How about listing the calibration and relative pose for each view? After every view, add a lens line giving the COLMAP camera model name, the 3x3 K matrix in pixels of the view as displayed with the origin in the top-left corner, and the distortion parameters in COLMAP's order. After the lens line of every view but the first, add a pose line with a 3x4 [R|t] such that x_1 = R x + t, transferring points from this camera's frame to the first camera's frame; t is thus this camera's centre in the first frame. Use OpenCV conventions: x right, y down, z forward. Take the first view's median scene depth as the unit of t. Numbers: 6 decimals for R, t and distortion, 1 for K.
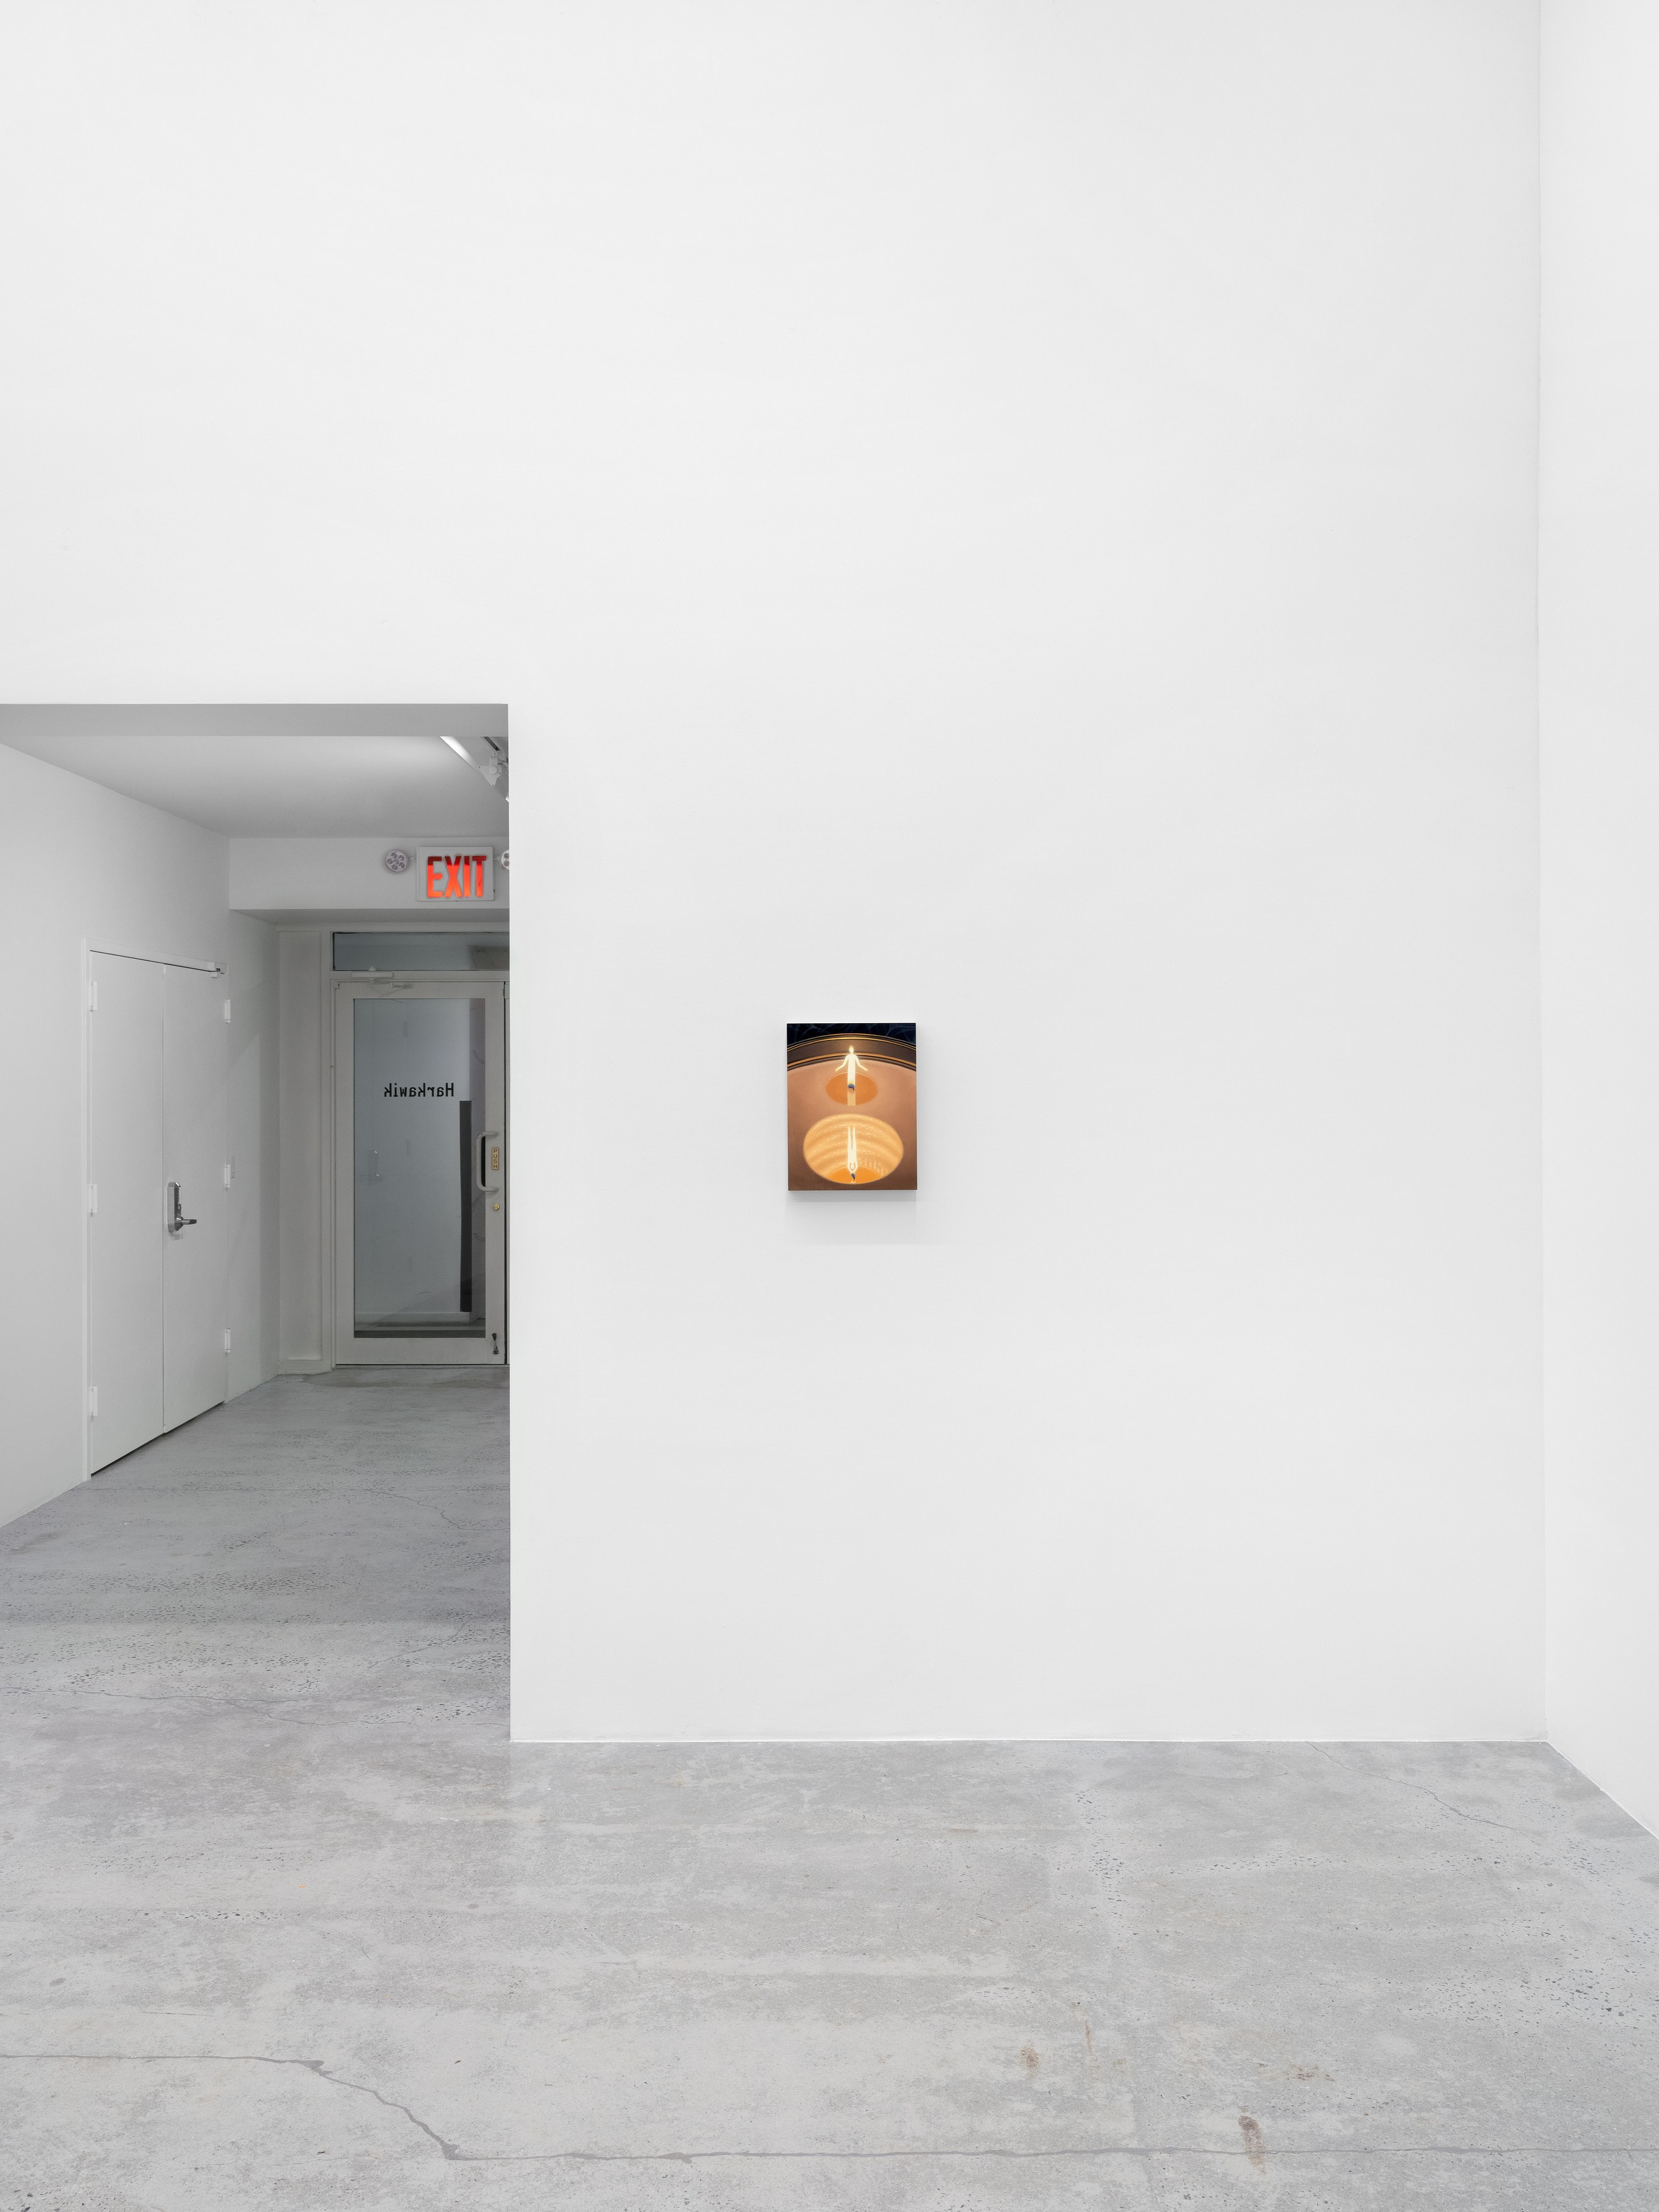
lens RADIAL K [[1976.4, 0, 844.5], [0, 1976.4, 1086.7], [0, 0, 1]] dist [0.018897, -0.025987]
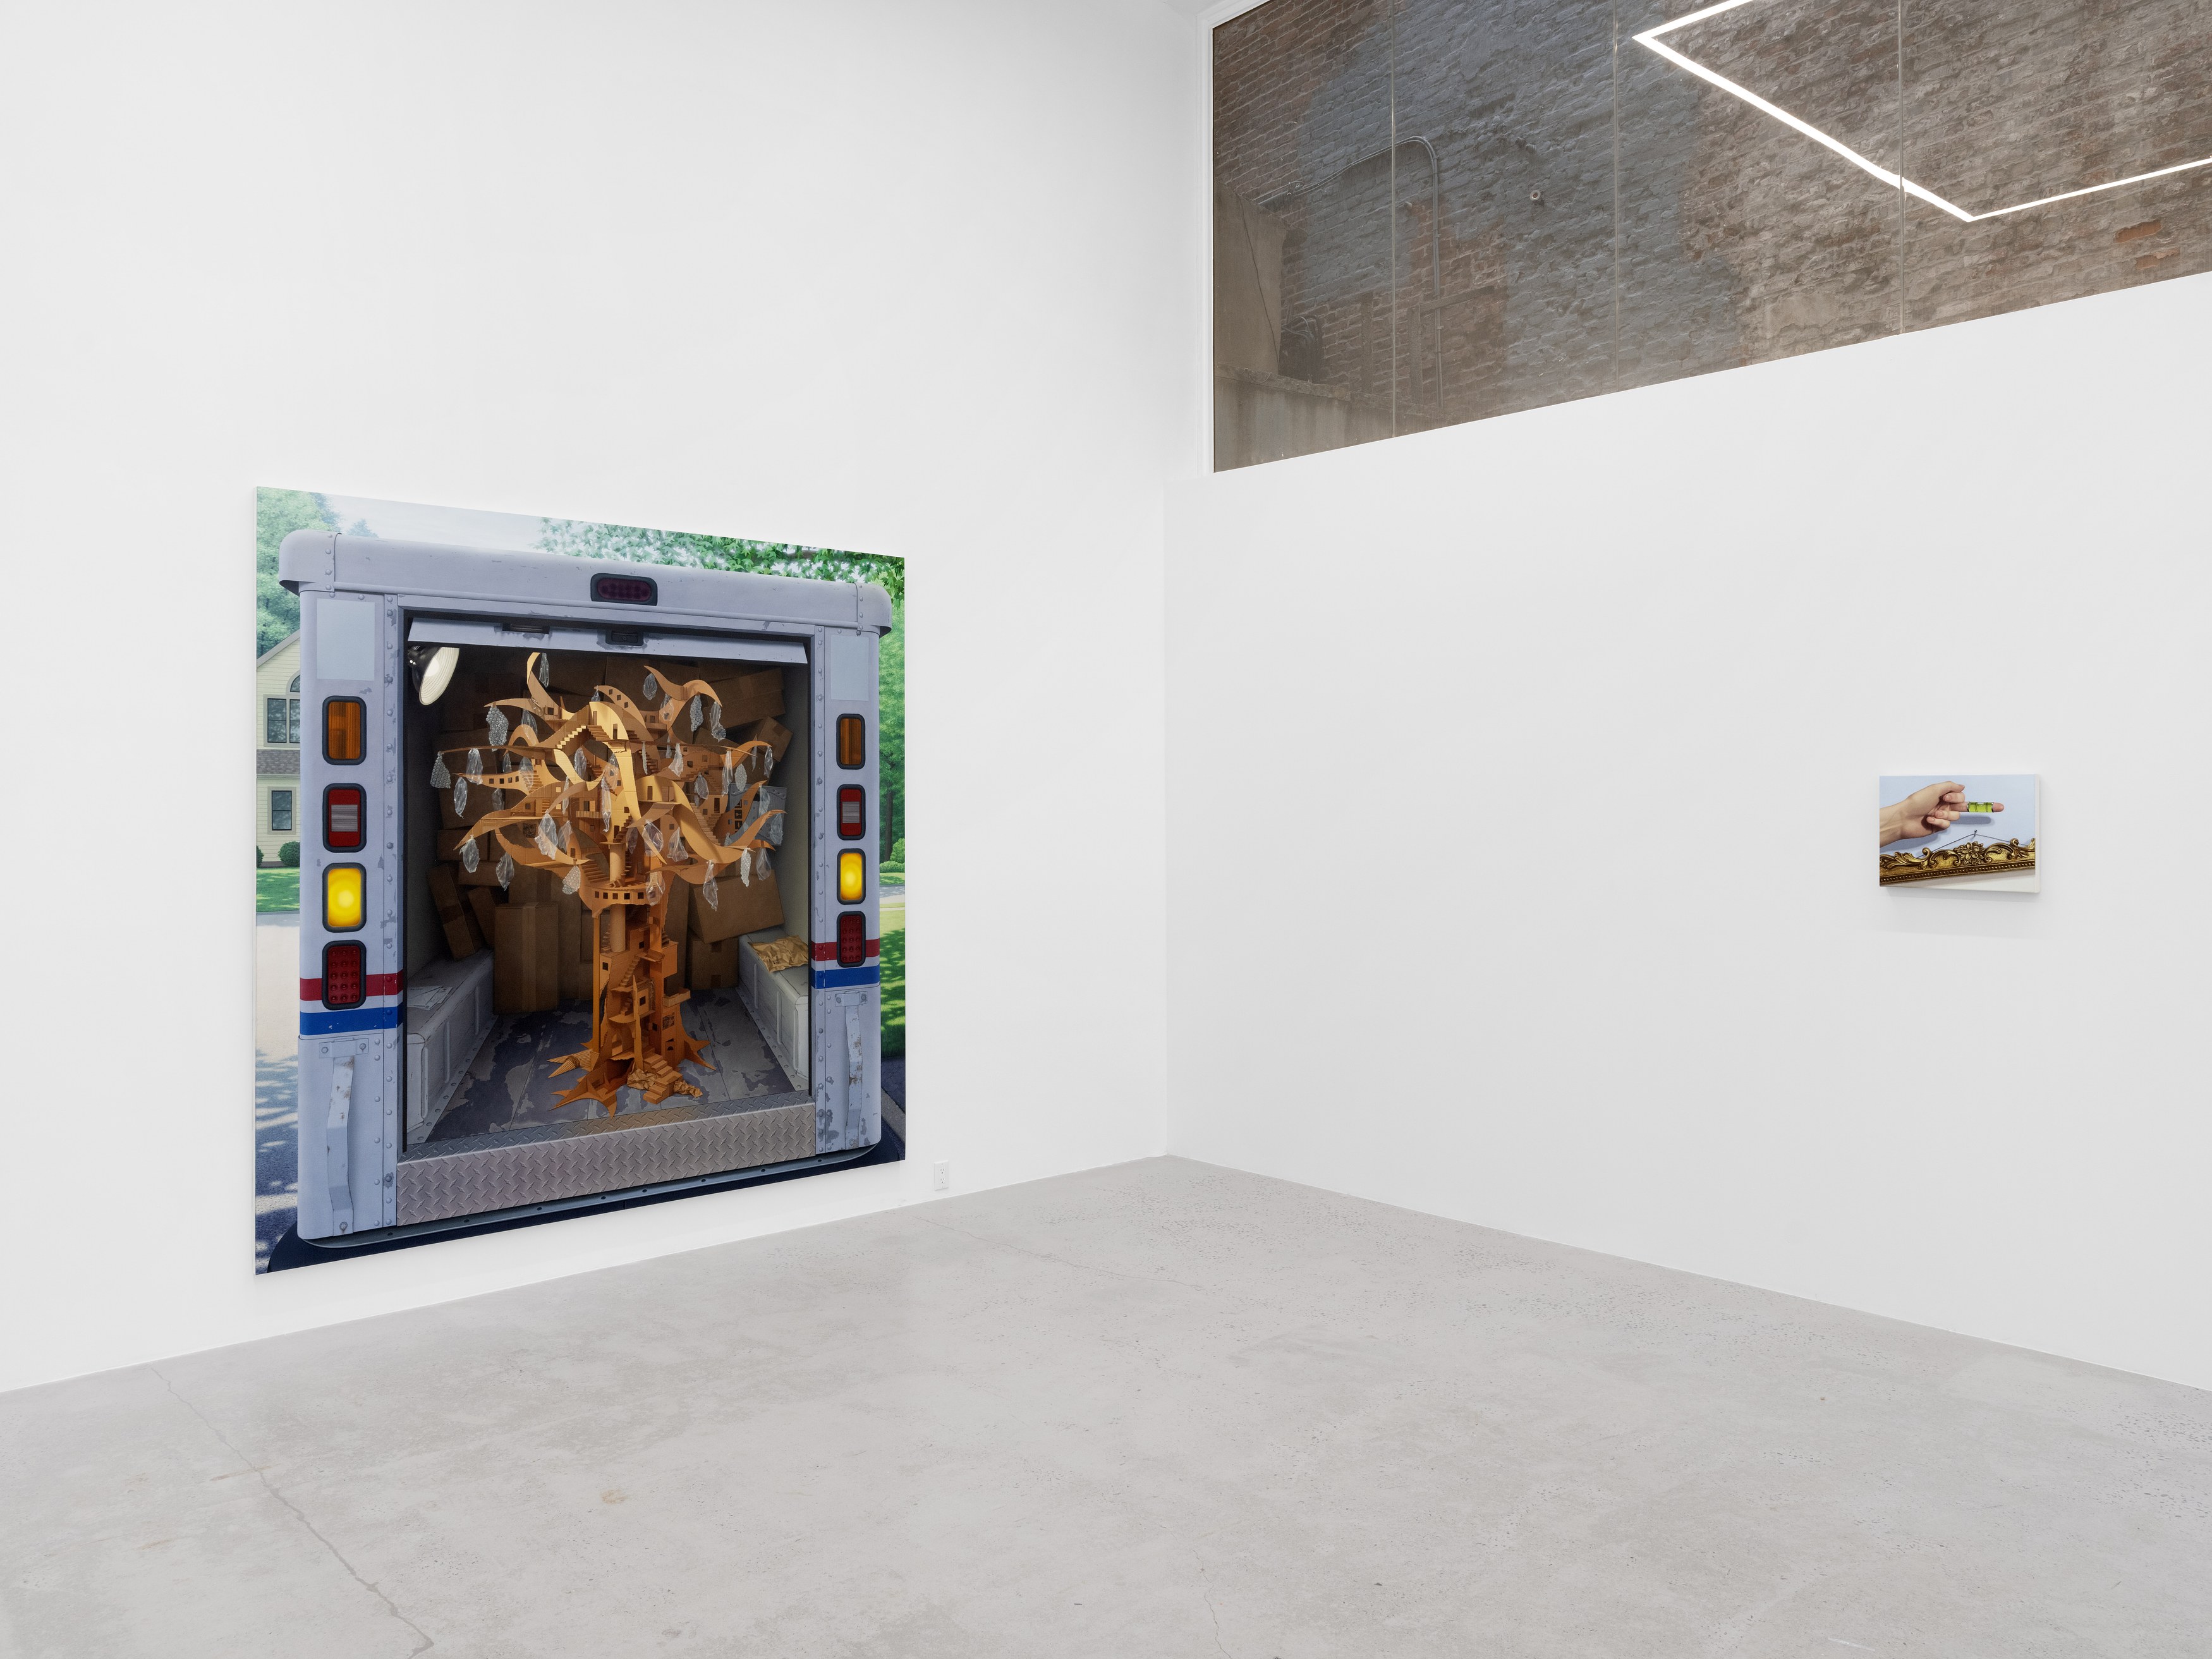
lens RADIAL K [[1627.7, 0, 1142.9], [0, 1627.7, 803.0], [0, 0, 1]] dist [0.000927, 0.002367]
pose [[-0.658969, 0.003722, 0.752161, -0.853160], [0.006697, 0.999977, 0.000919, -0.012368], [-0.752141, 0.005642, -0.658979, 0.868456]]
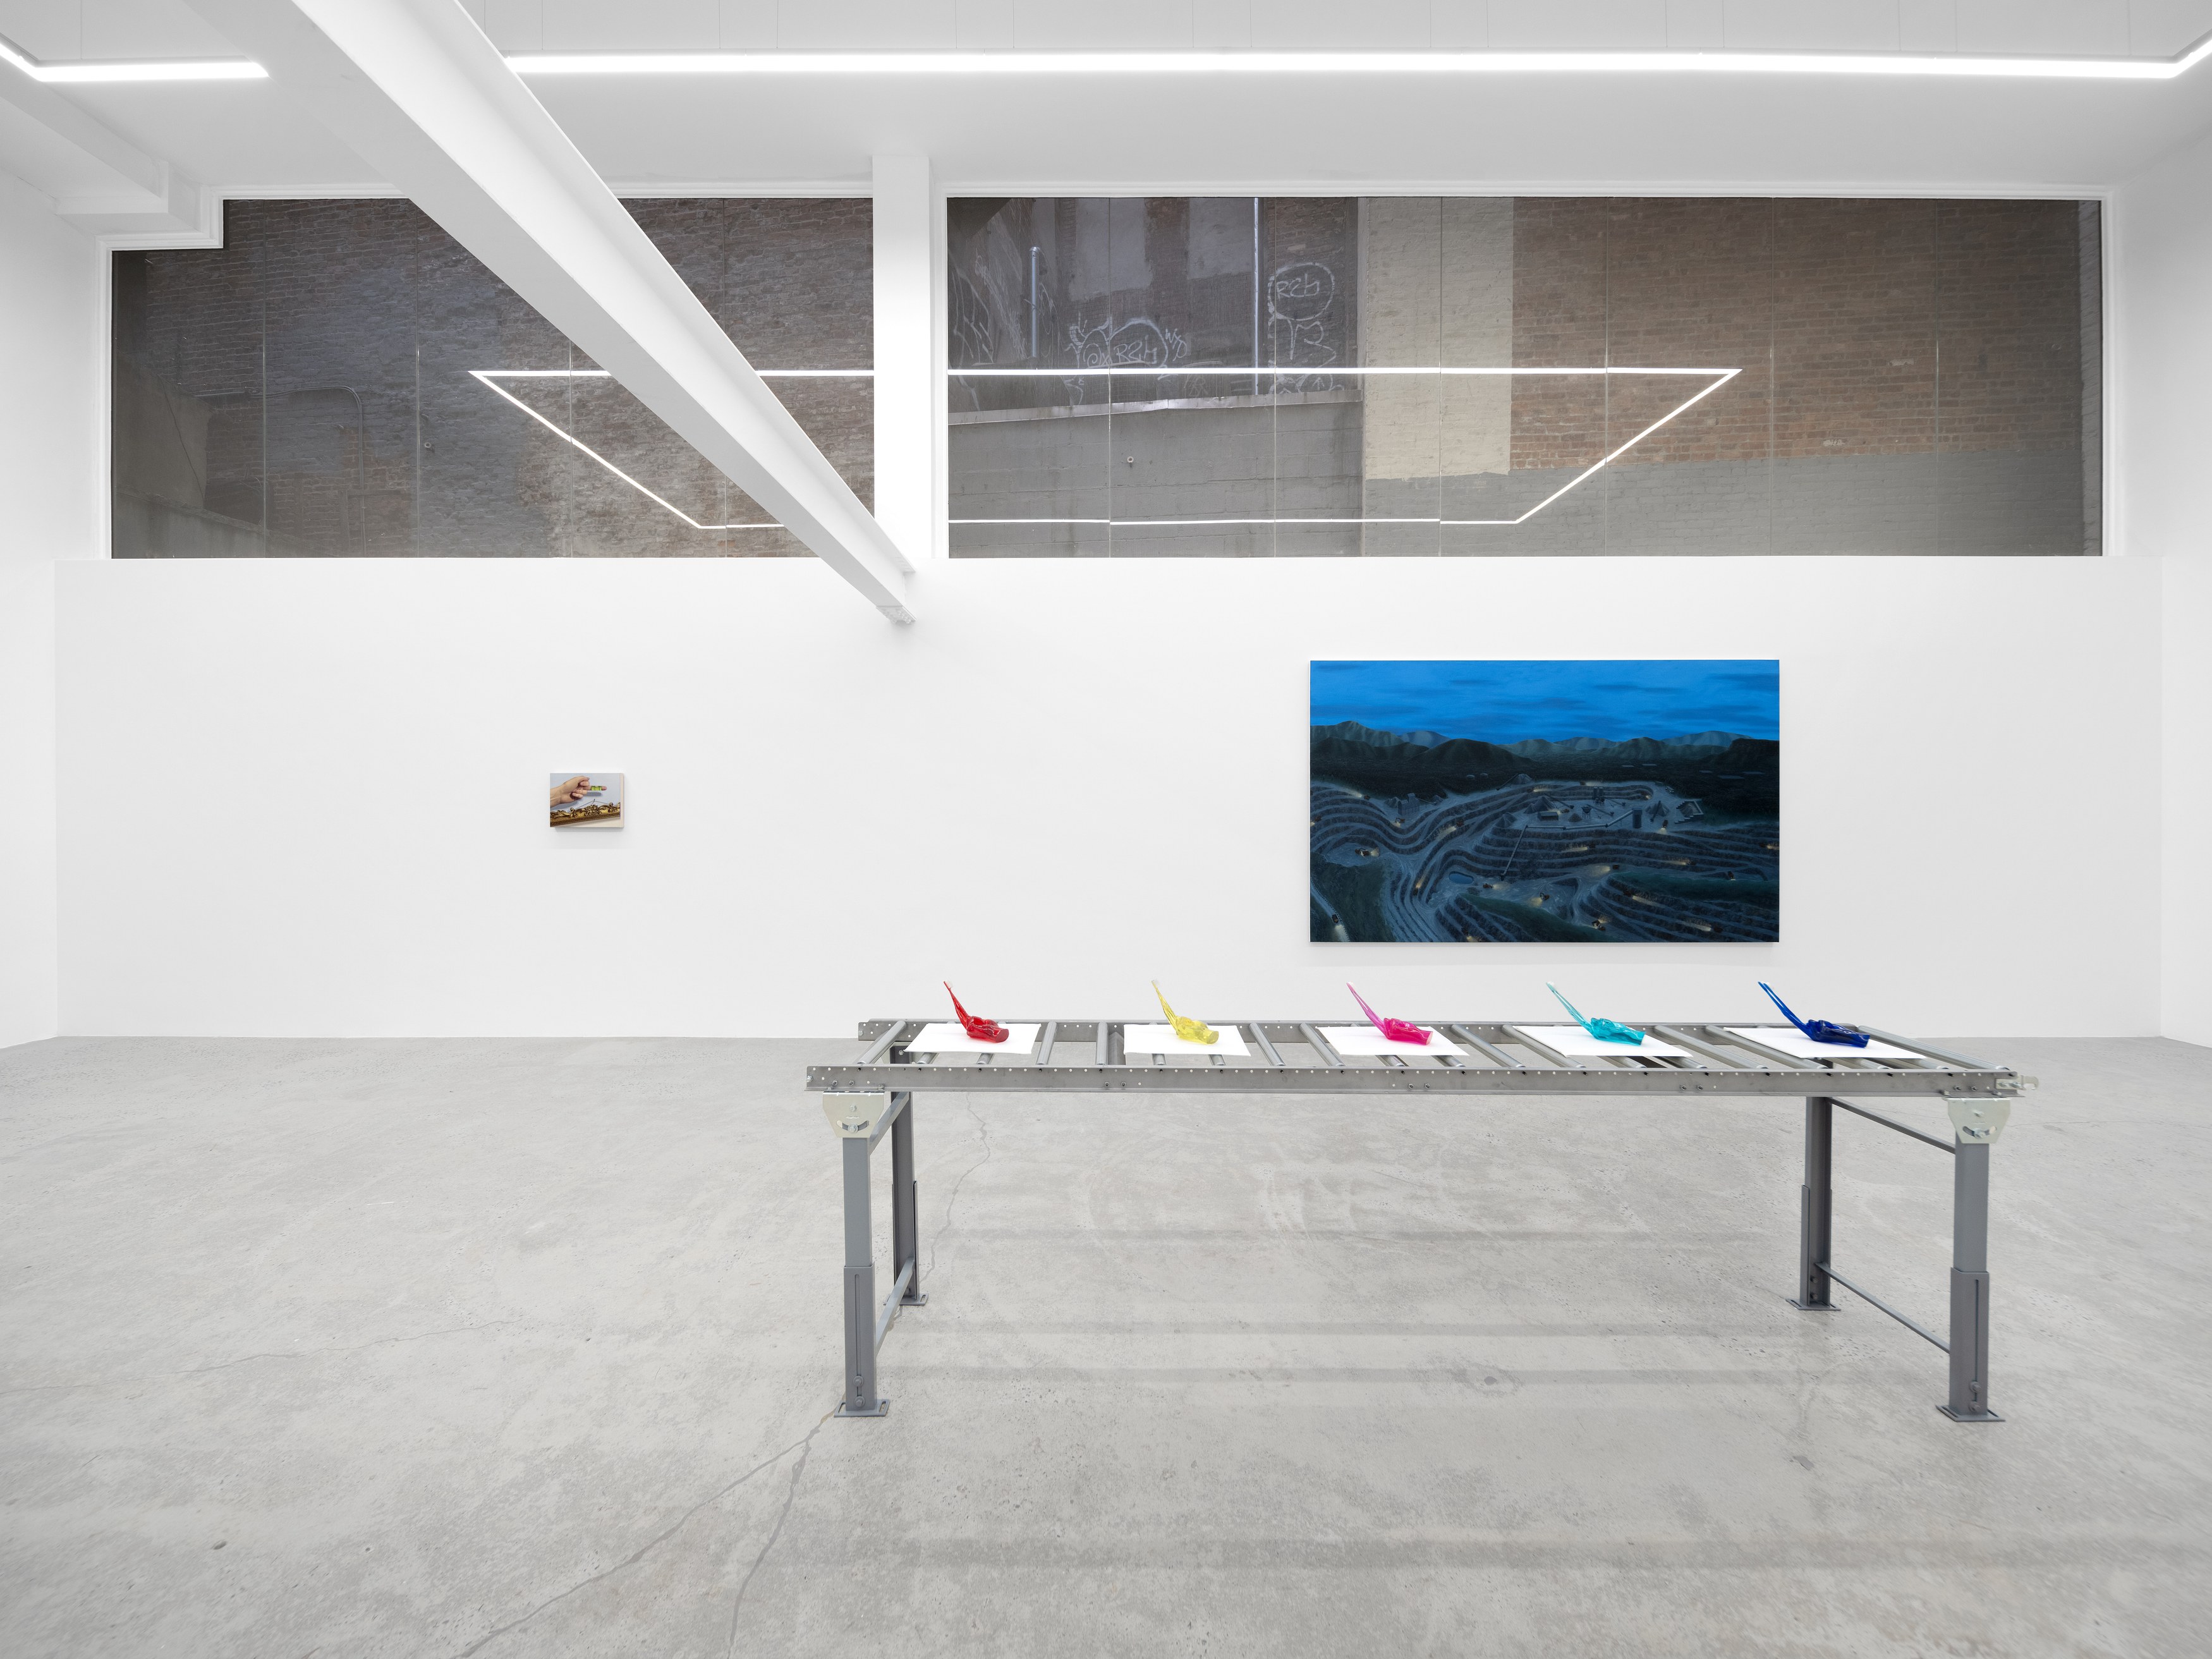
lens RADIAL K [[780.6, 0, 1086.7], [0, 780.6, 820.5], [0, 0, 1]] dist [-0.002391, -0.000194]
pose [[-0.999471, 0.004215, 0.032261, -1.144525], [0.004854, 0.999793, 0.019736, 0.023984], [-0.032171, 0.019882, -0.999285, 0.812784]]
